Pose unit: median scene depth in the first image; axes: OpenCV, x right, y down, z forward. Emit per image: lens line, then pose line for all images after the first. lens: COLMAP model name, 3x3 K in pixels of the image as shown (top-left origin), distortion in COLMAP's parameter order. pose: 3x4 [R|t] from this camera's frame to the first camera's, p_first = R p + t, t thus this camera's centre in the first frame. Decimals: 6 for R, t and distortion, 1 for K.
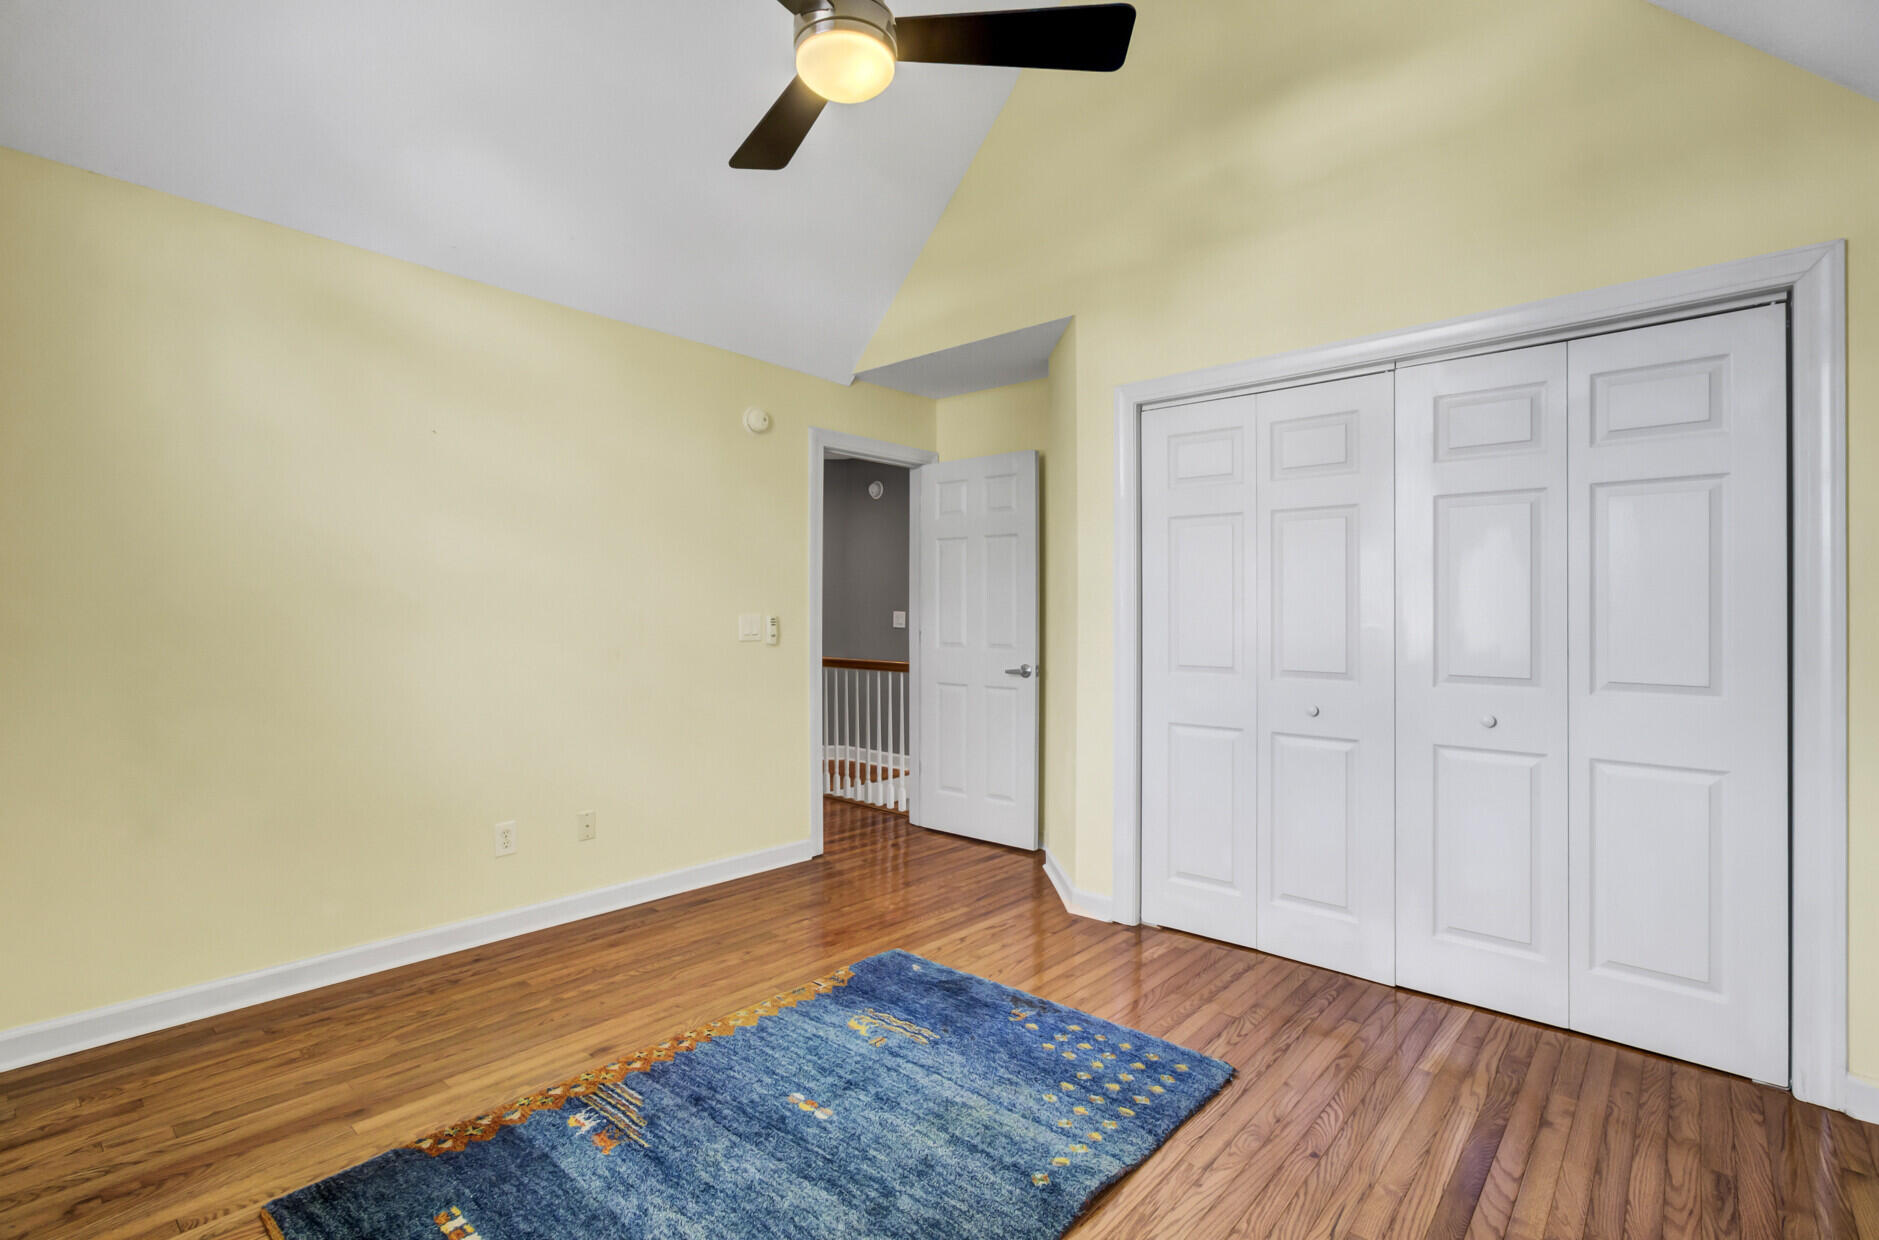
lens RADIAL K [[863.1, 0, 941.7], [0, 863.1, 607.9], [0, 0, 1]] dist [-0.001188, 0.000309]
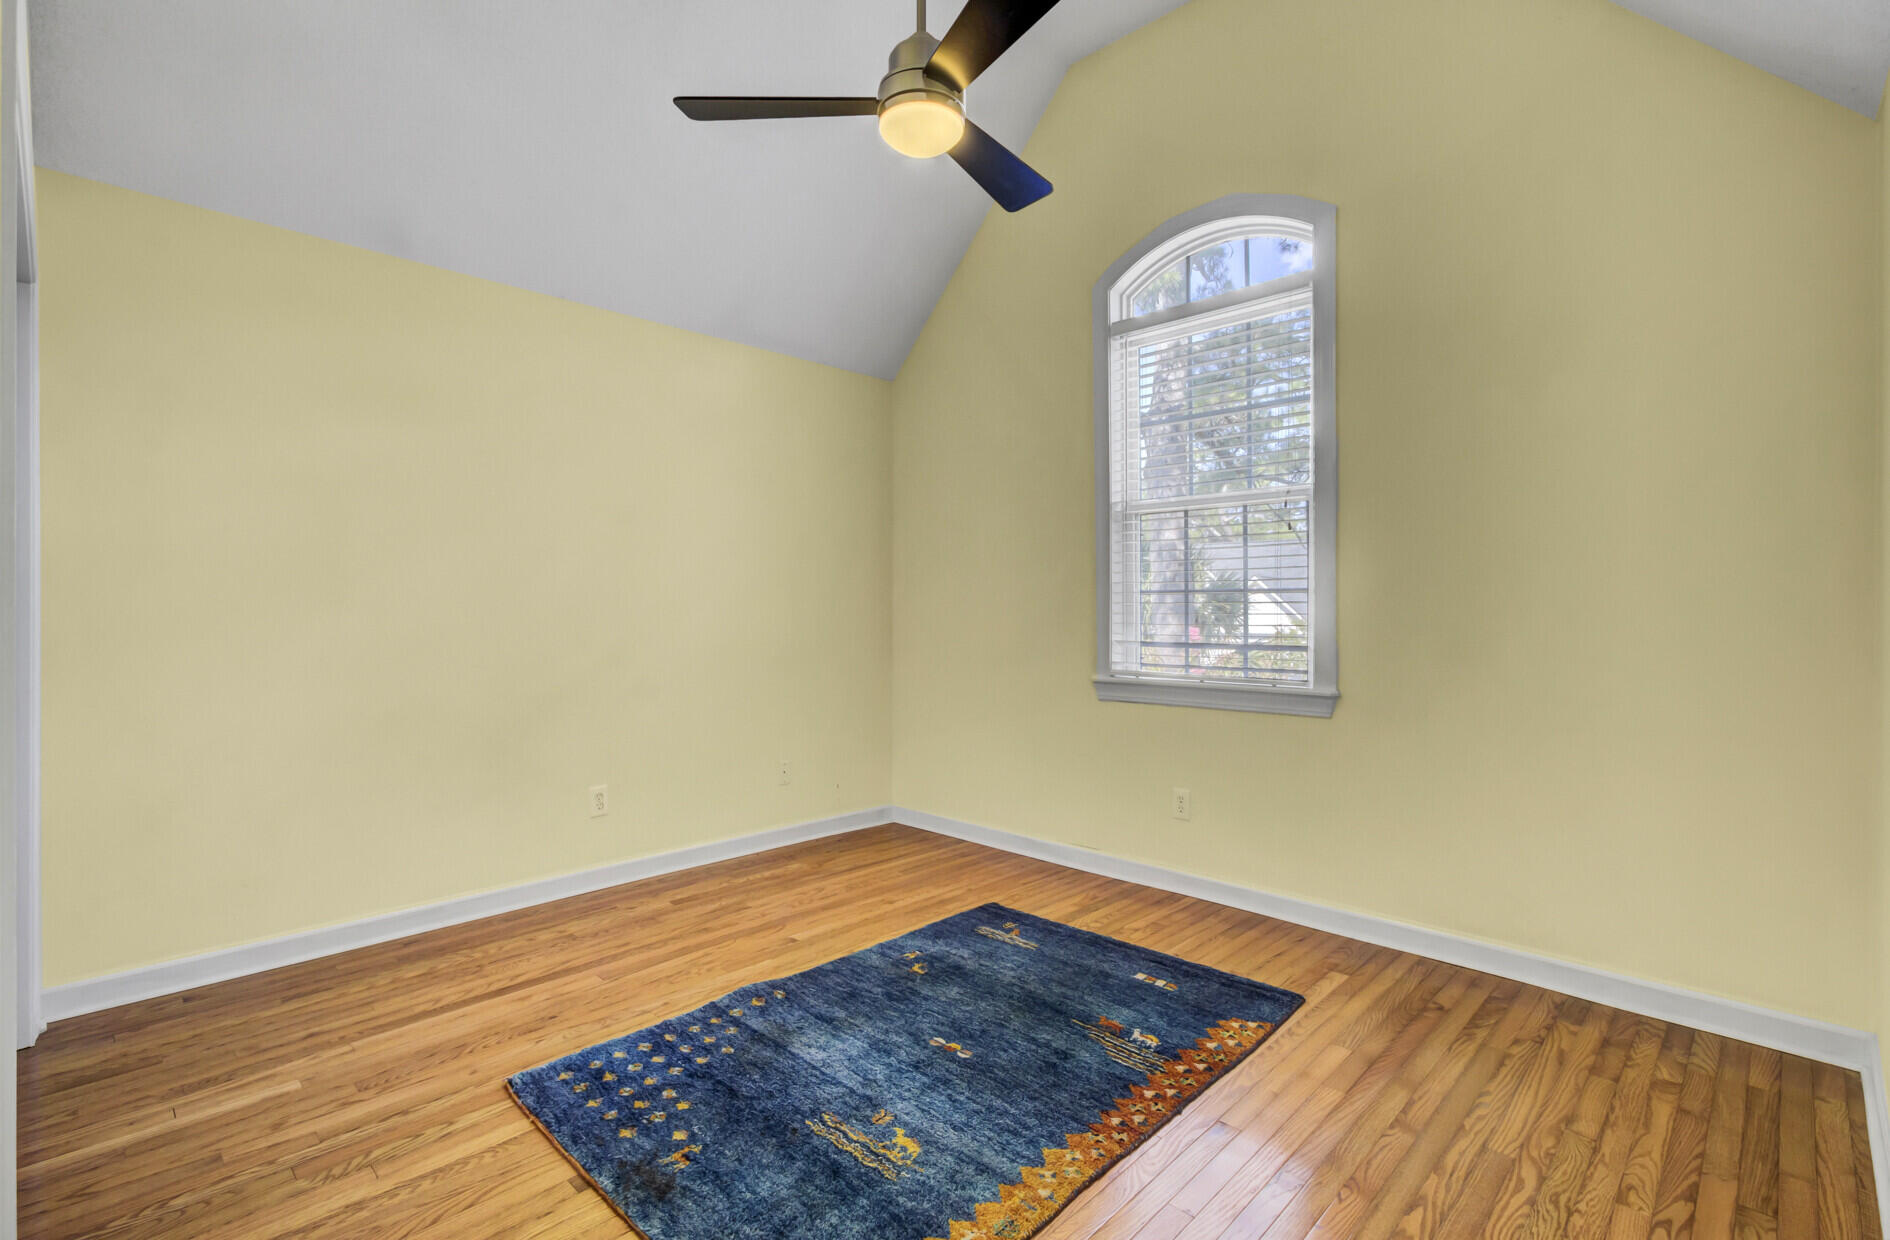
lens RADIAL K [[868.1, 0, 947.2], [0, 868.1, 607.8], [0, 0, 1]] dist [-0.001188, 0.000309]
pose [[-0.998749, -0.004665, 0.049787, -0.187018], [-0.004387, 0.999974, 0.005697, 0.012921], [-0.049813, 0.005471, -0.998744, 1.954342]]
